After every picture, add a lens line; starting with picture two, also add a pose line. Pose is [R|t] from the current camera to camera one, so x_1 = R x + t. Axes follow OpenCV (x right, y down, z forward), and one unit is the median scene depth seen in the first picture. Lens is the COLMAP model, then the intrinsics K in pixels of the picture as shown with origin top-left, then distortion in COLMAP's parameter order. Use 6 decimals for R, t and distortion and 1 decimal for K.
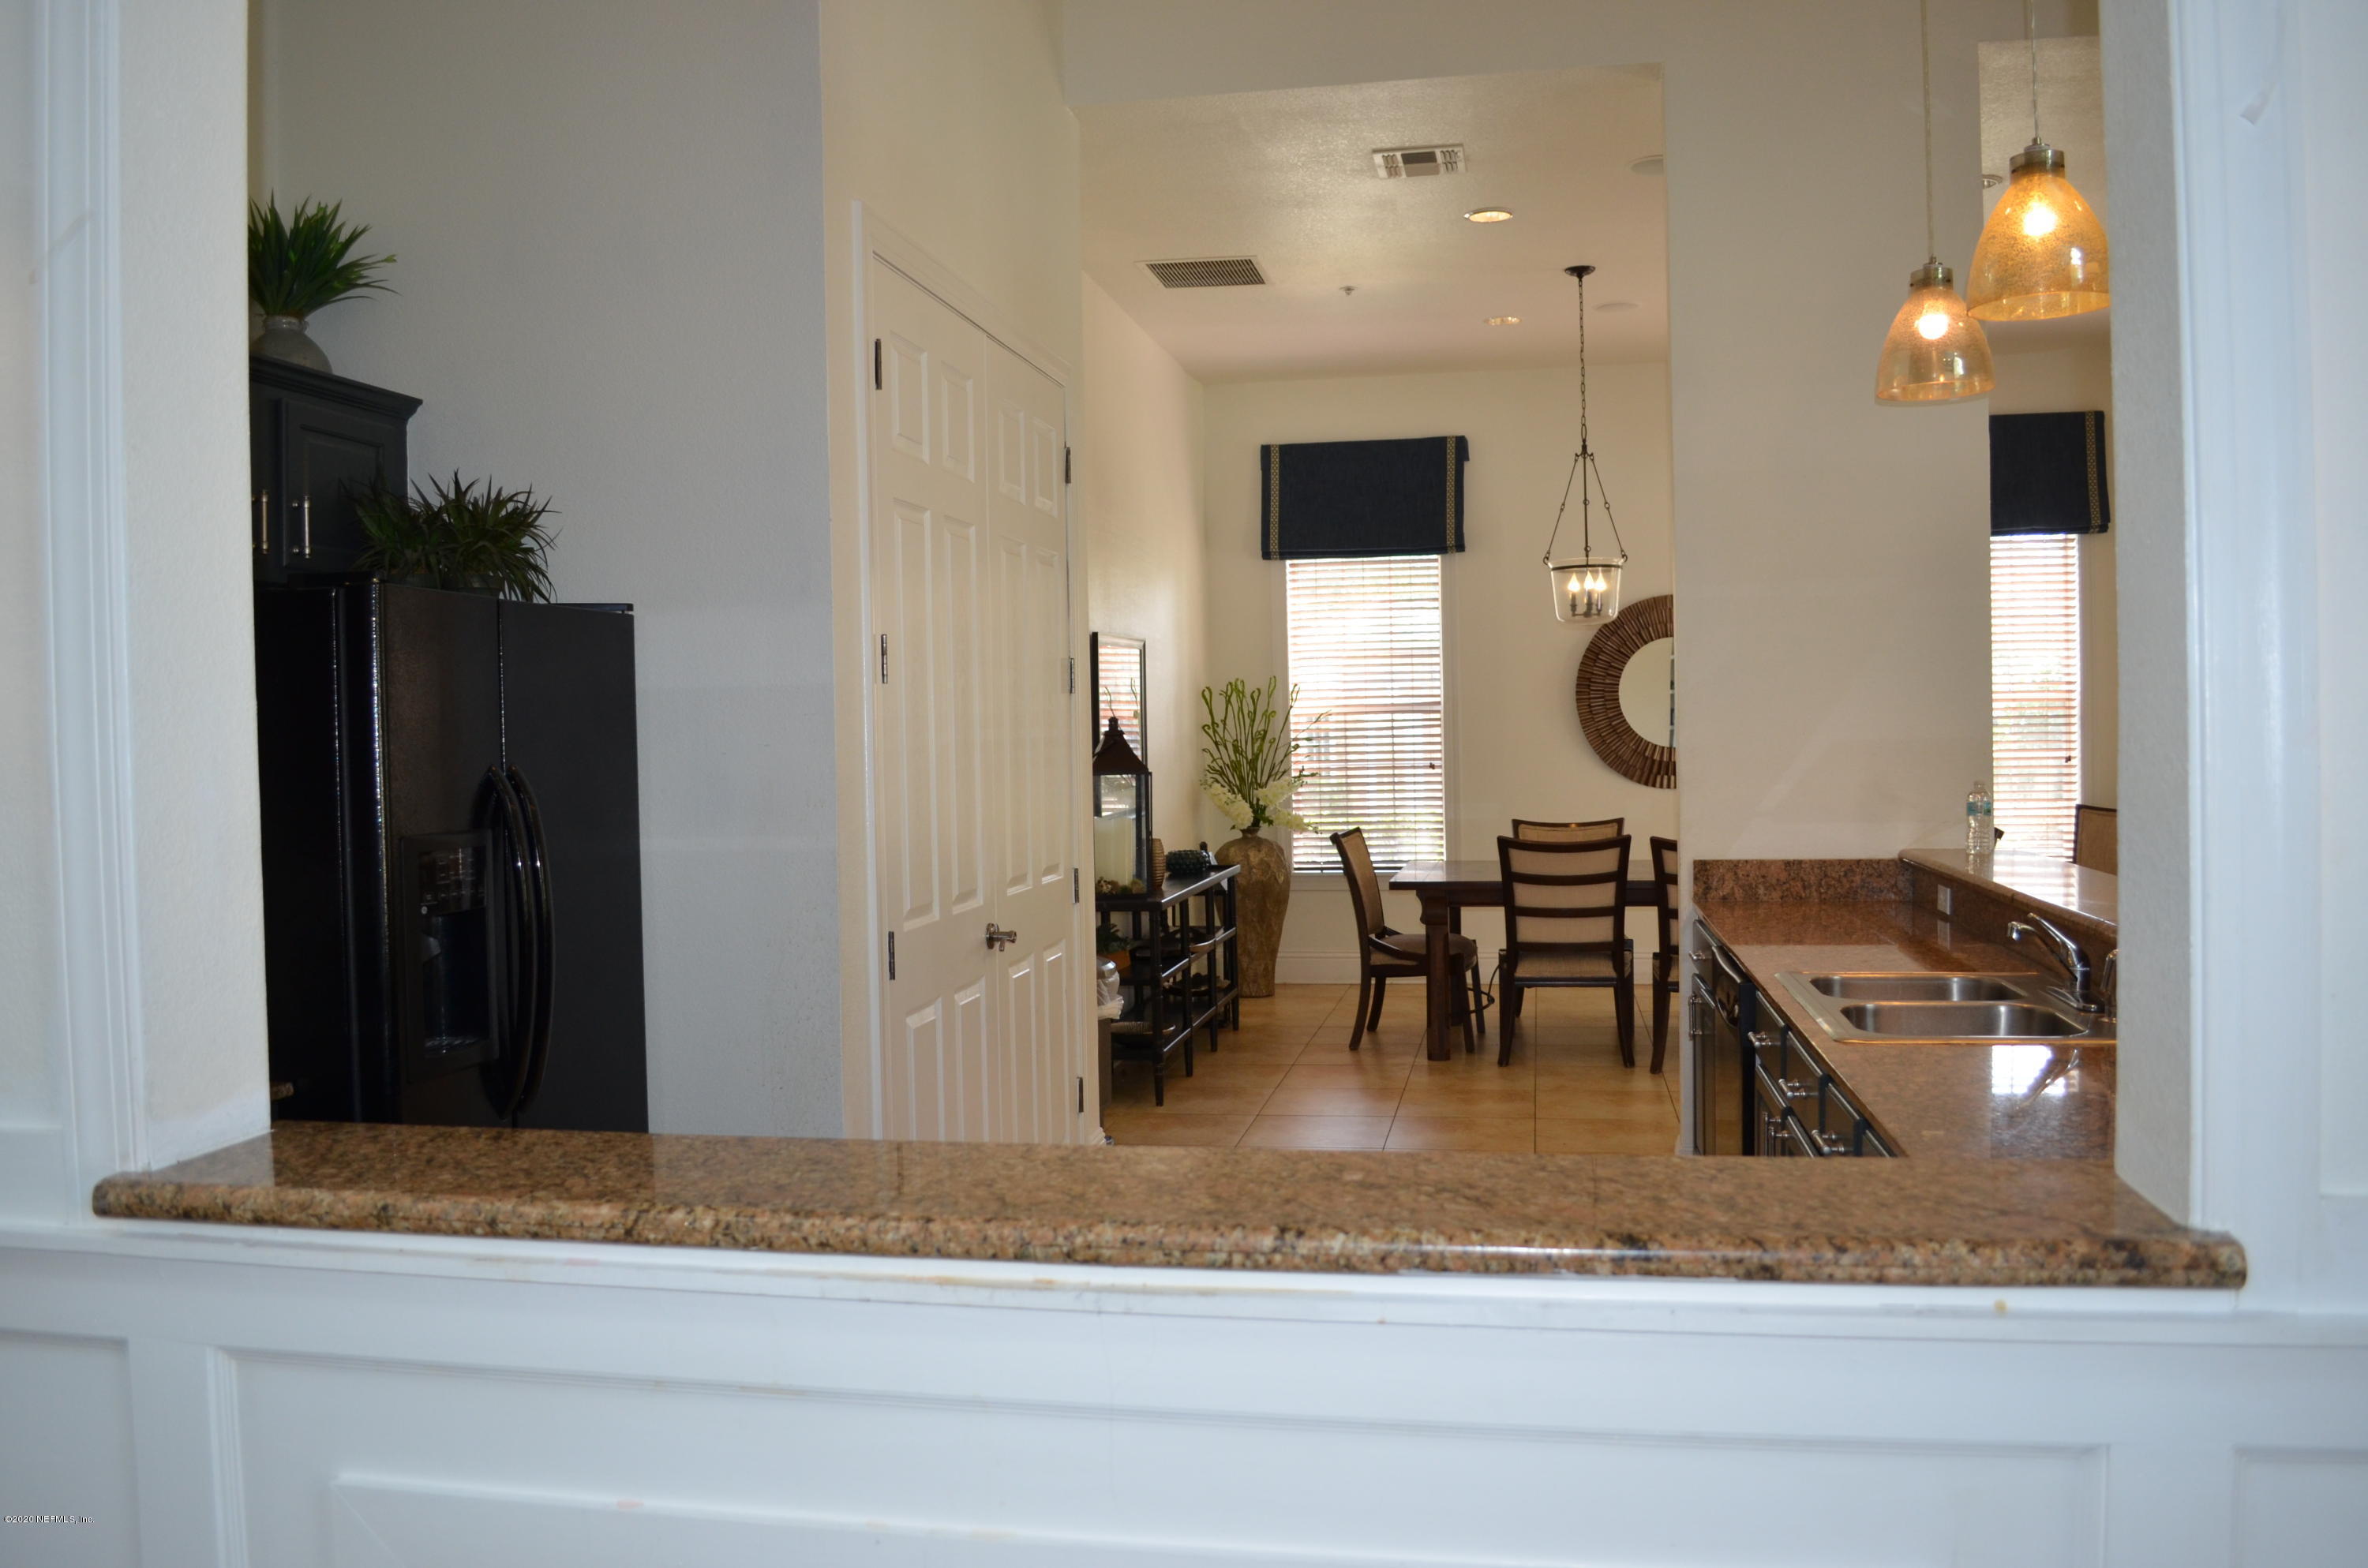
lens RADIAL K [[1880.1, 0, 1184.0], [0, 1880.1, 784.0], [0, 0, 1]] dist [0.296664, 0.000971]
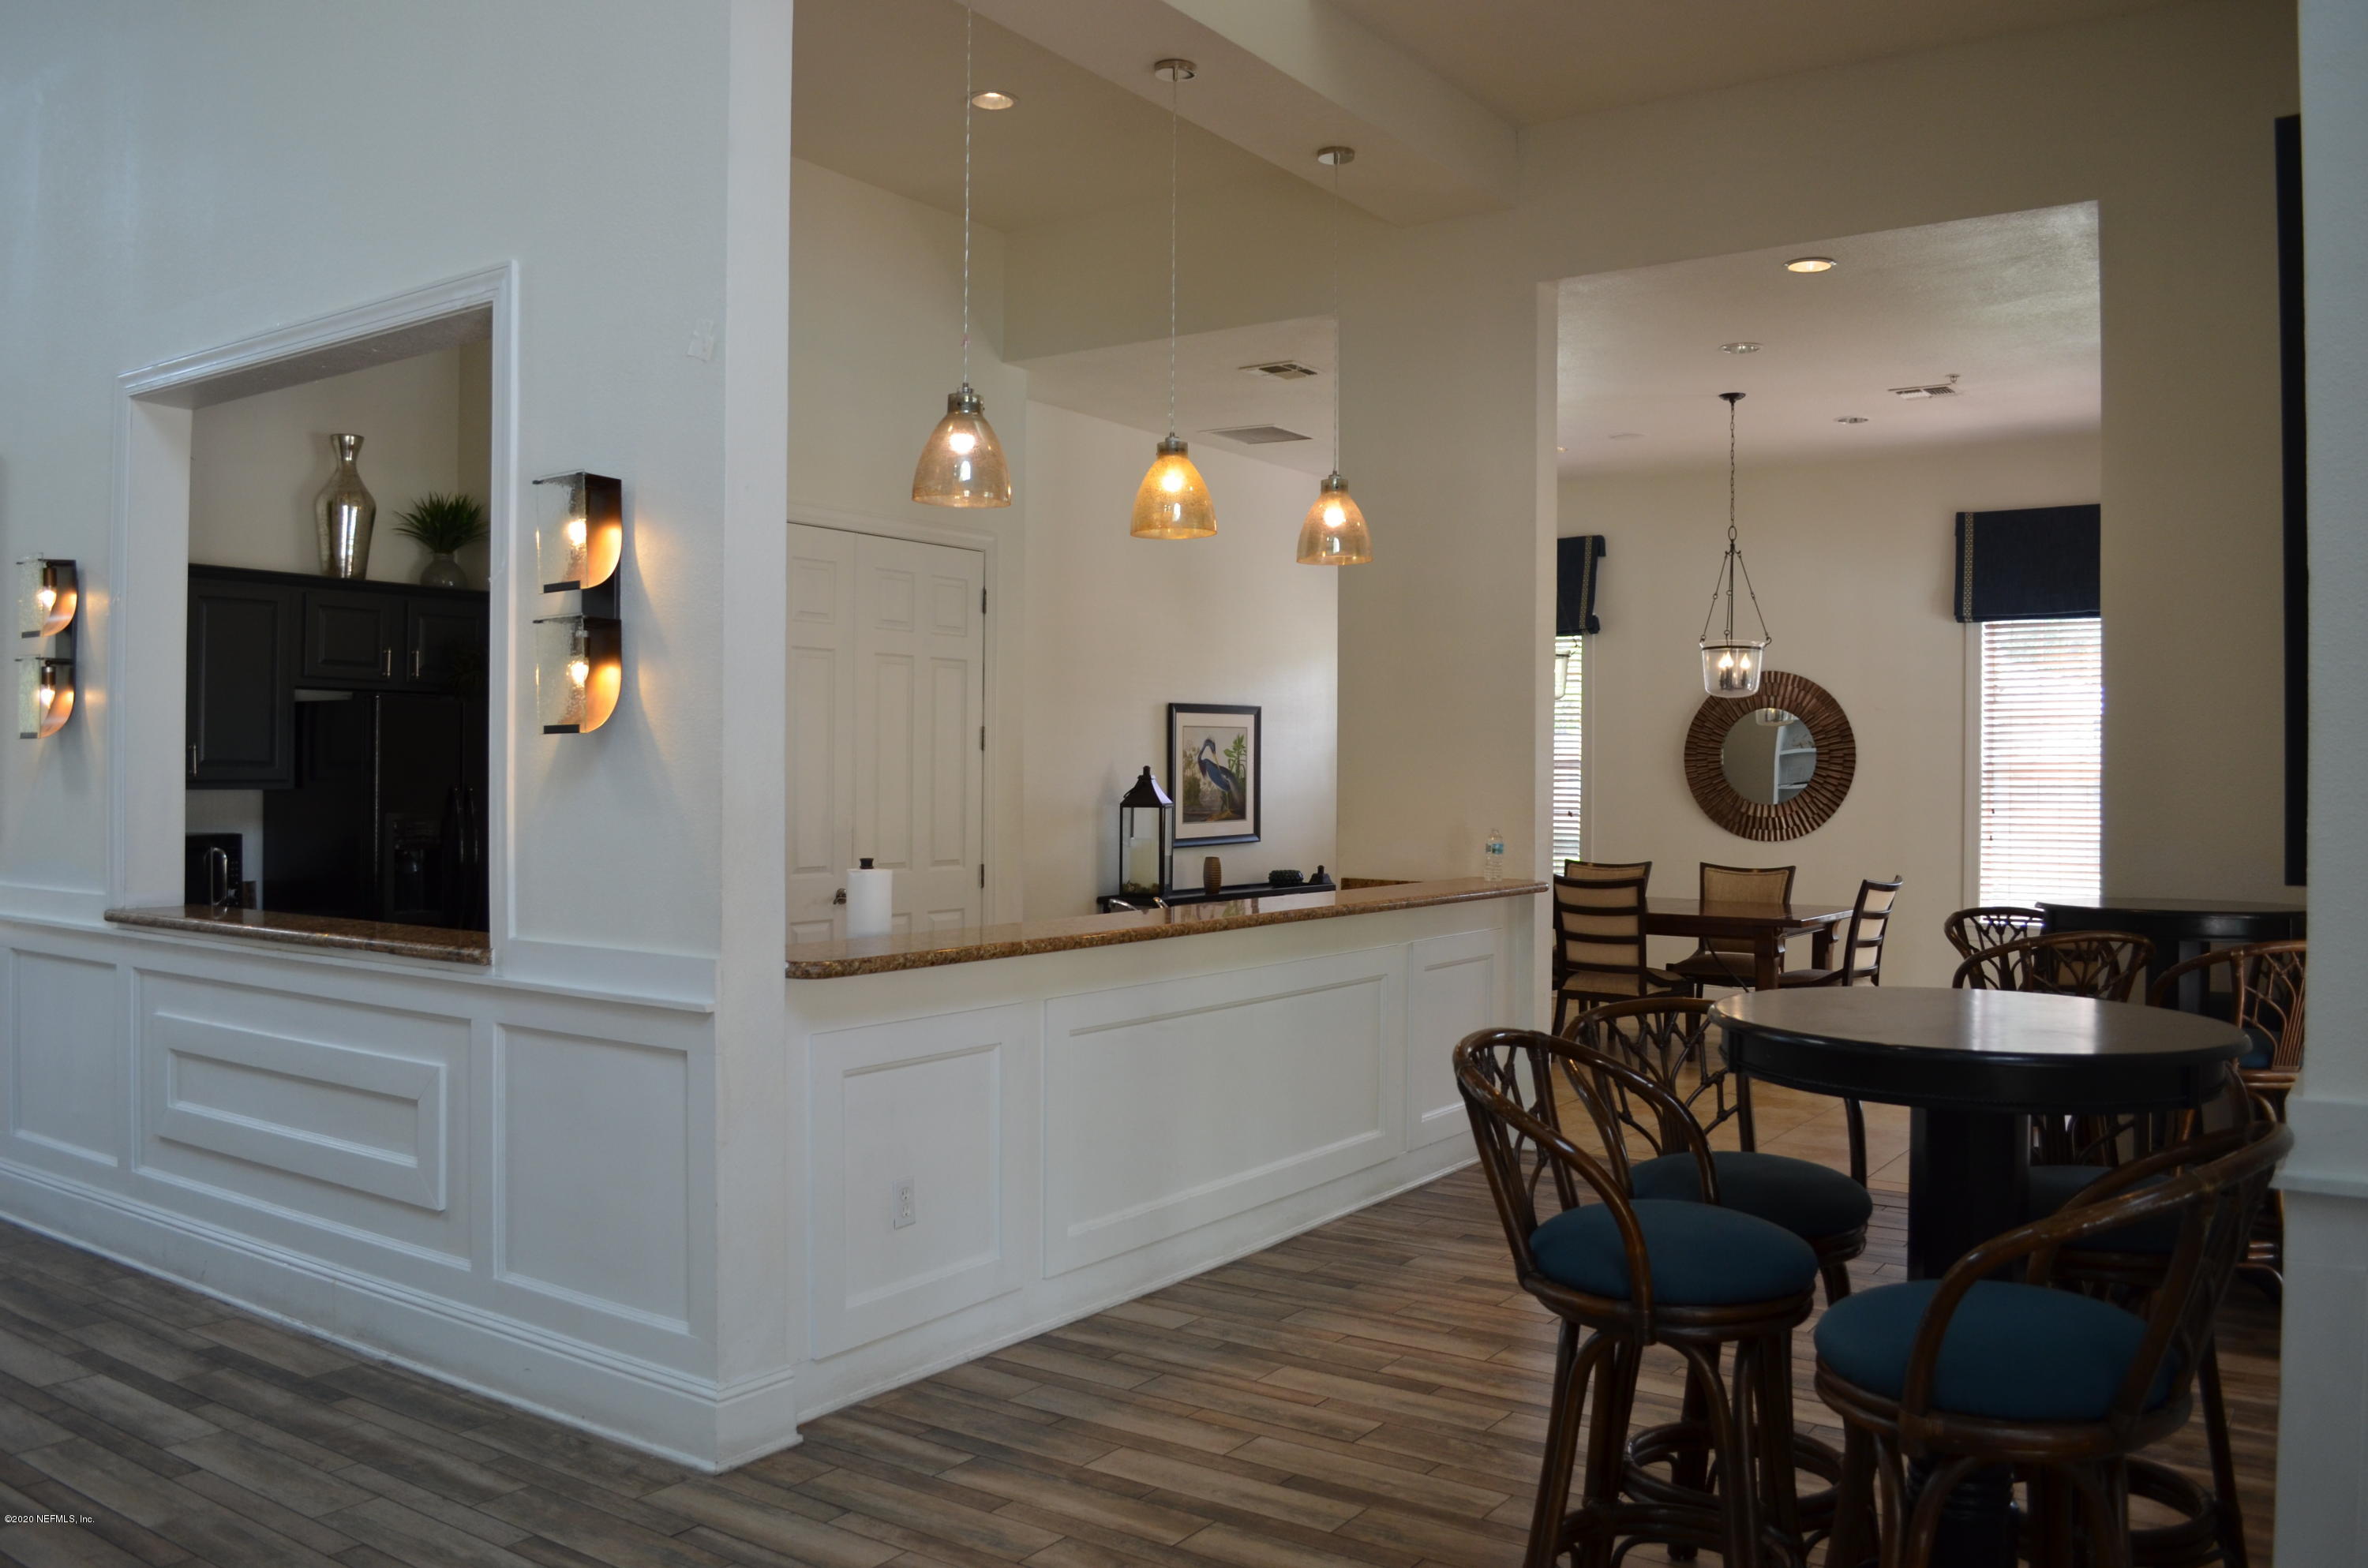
lens RADIAL K [[1879.9, 0, 1184.0], [0, 1879.9, 784.0], [0, 0, 1]] dist [-0.078453, 0.003883]
pose [[0.927239, 0.021758, -0.373838, 0.341273], [-0.033663, 0.999112, -0.025345, 0.007595], [0.372955, 0.036086, 0.927148, -0.158050]]
